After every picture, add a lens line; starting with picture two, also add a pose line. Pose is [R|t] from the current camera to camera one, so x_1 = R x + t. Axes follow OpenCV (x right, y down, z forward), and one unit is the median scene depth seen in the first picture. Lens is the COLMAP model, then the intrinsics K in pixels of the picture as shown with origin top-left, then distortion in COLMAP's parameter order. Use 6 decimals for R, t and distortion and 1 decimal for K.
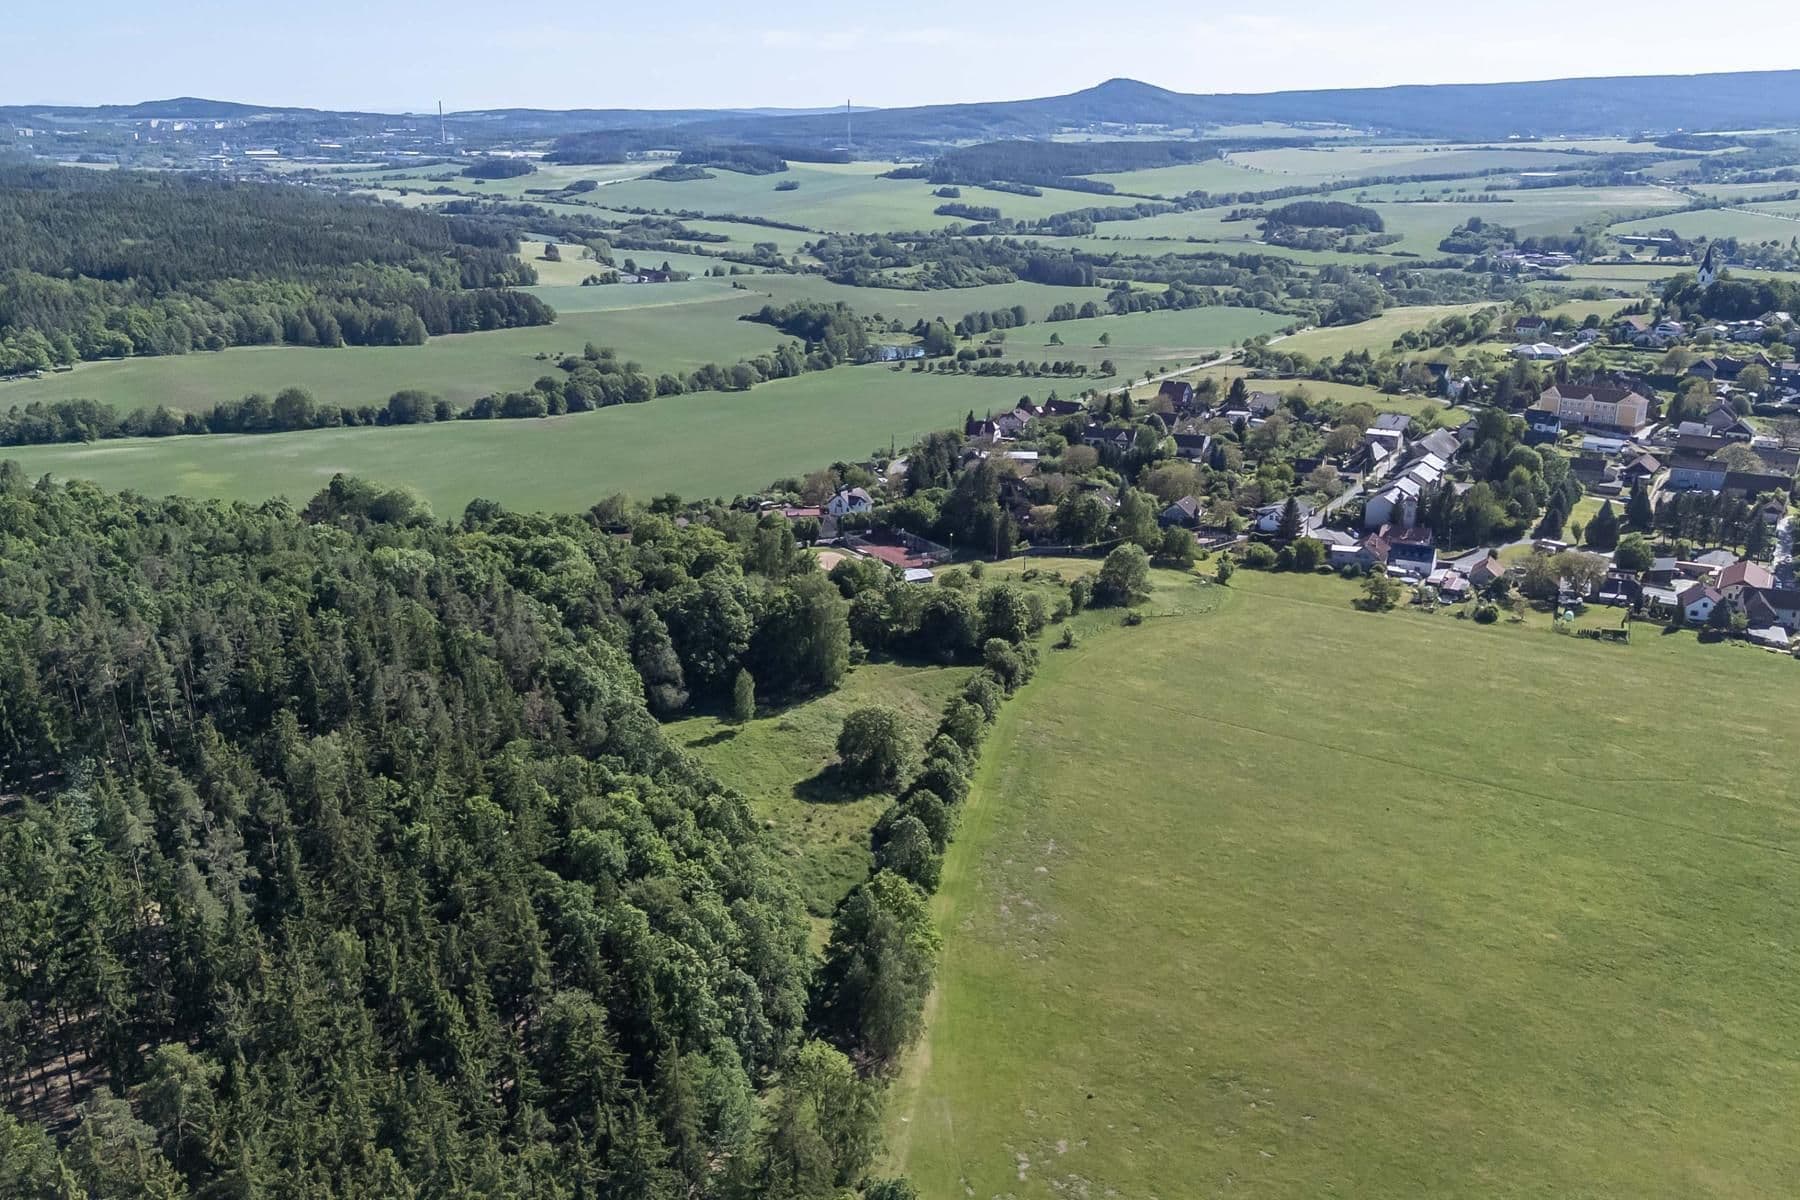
lens RADIAL K [[1571.4, 0, 901.1], [0, 1571.4, 612.2], [0, 0, 1]] dist [0.083963, -0.094254]
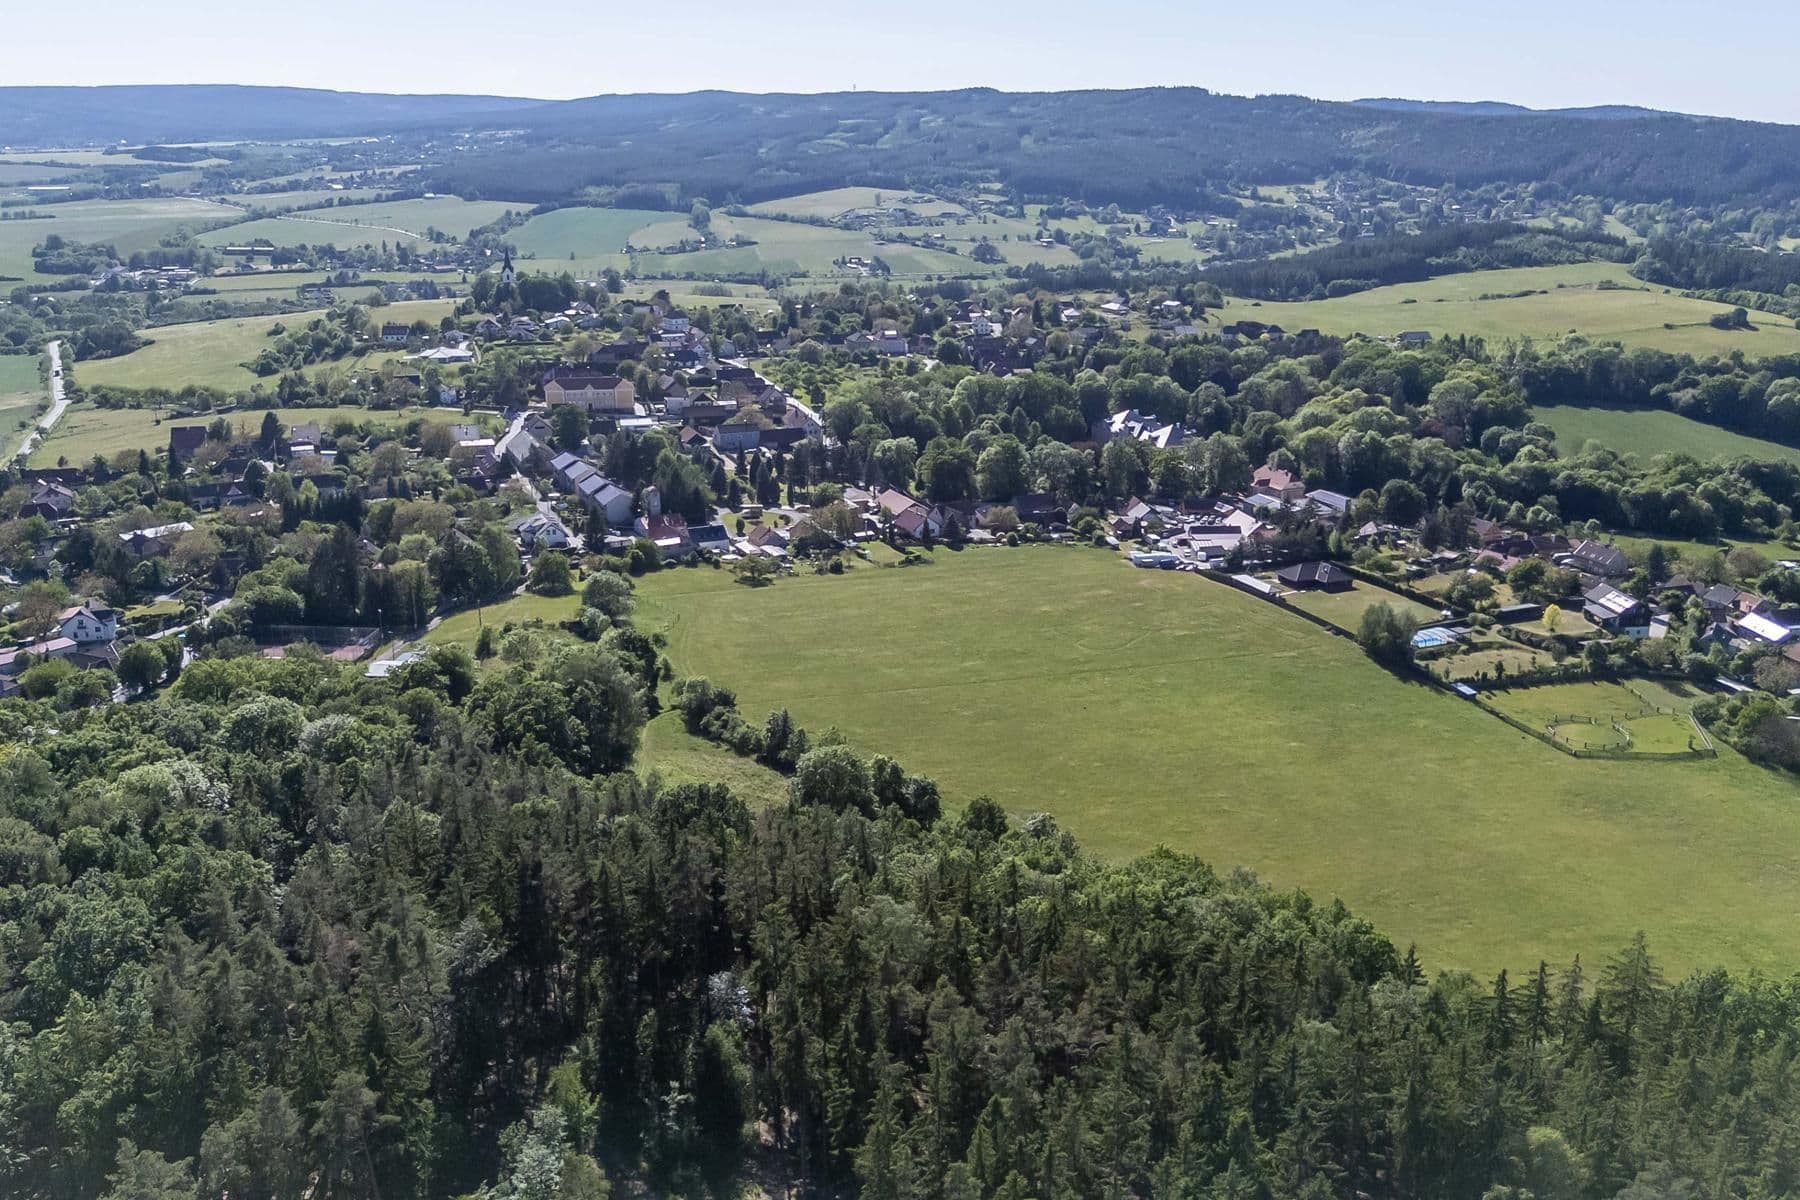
lens RADIAL K [[1571.4, 0, 902.1], [0, 1571.4, 626.4], [0, 0, 1]] dist [0.083963, -0.094254]
pose [[0.613399, -0.241581, 0.751917, -0.223422], [0.240446, 0.963996, 0.113568, -0.035371], [-0.752281, 0.111133, 0.649402, 0.109005]]
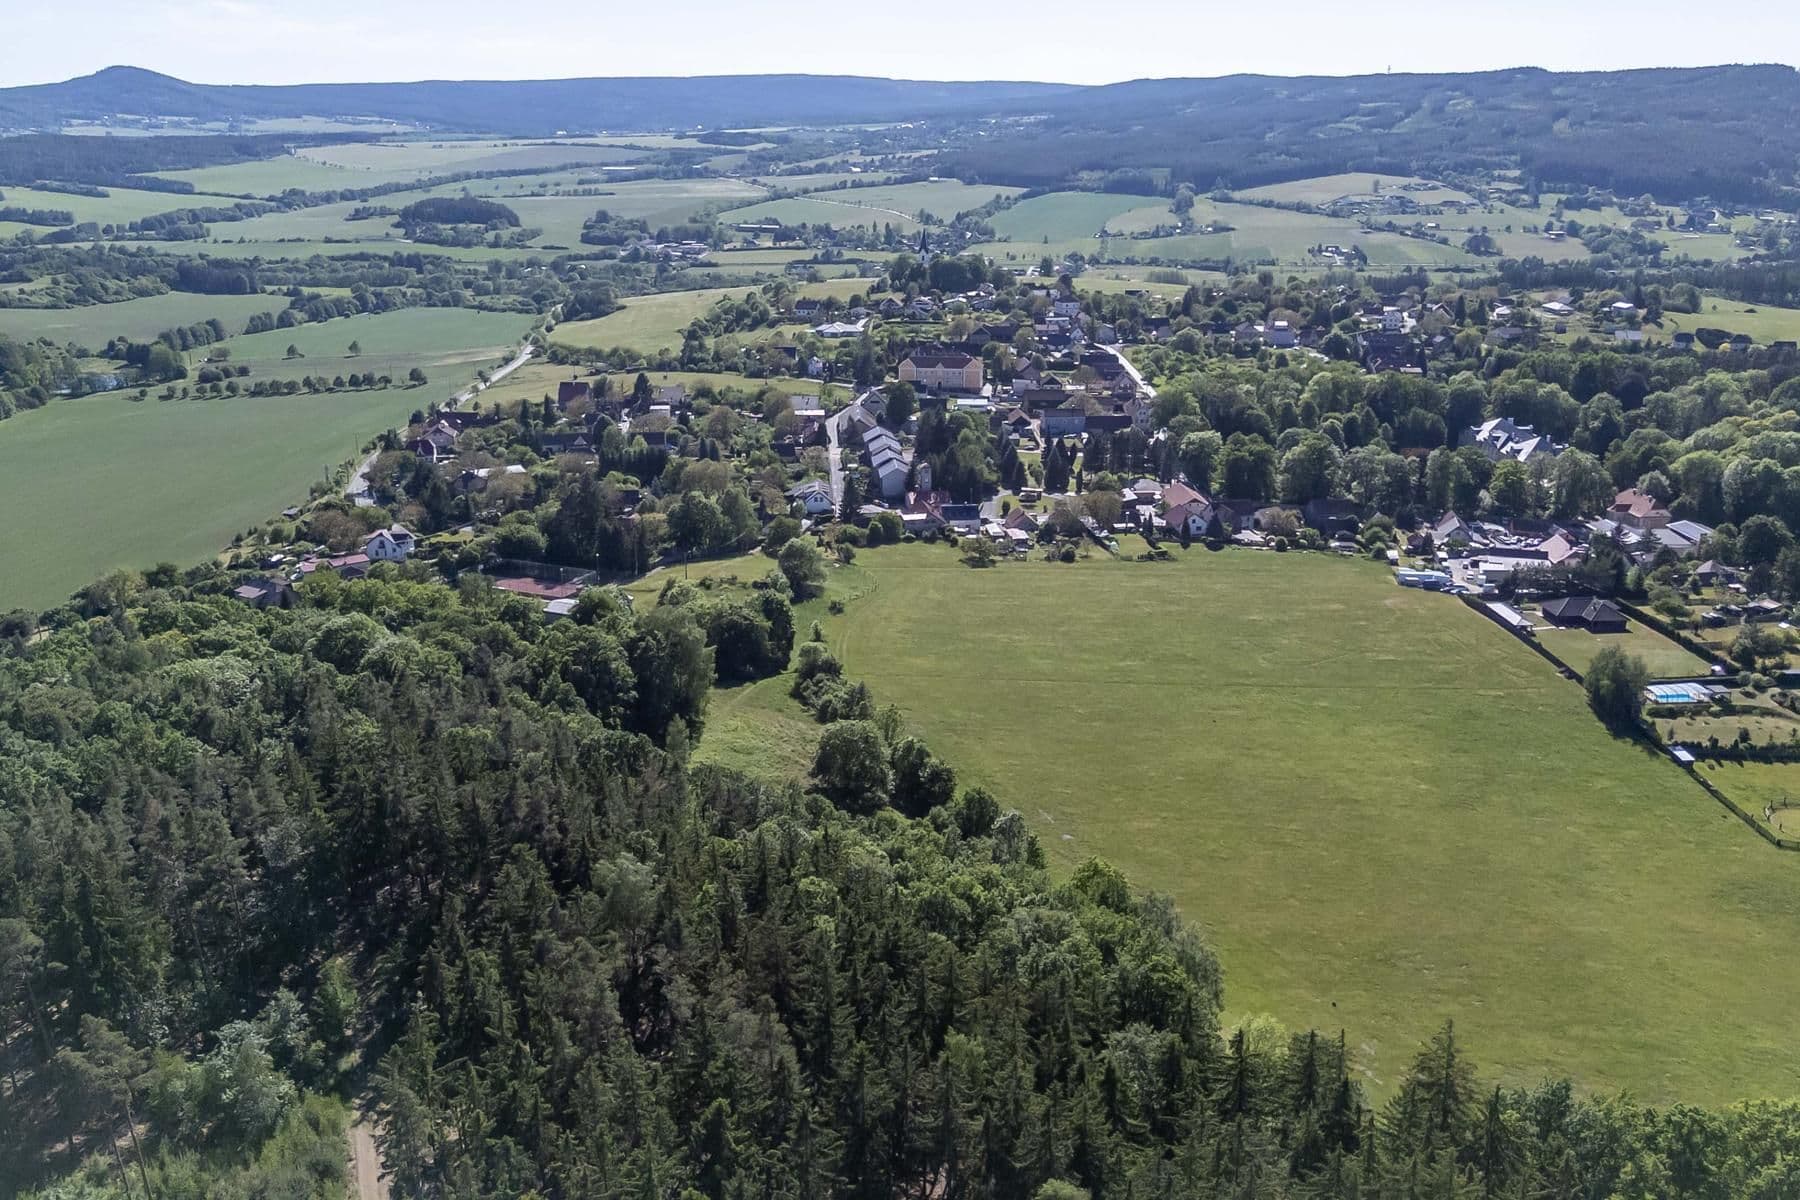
lens RADIAL K [[1571.4, 0, 900.1], [0, 1571.4, 616.8], [0, 0, 1]] dist [0.083963, -0.094254]
pose [[0.835614, -0.168344, 0.522886, -0.158053], [0.165480, 0.984809, 0.052610, -0.016205], [-0.523799, 0.042565, 0.850778, 0.048773]]
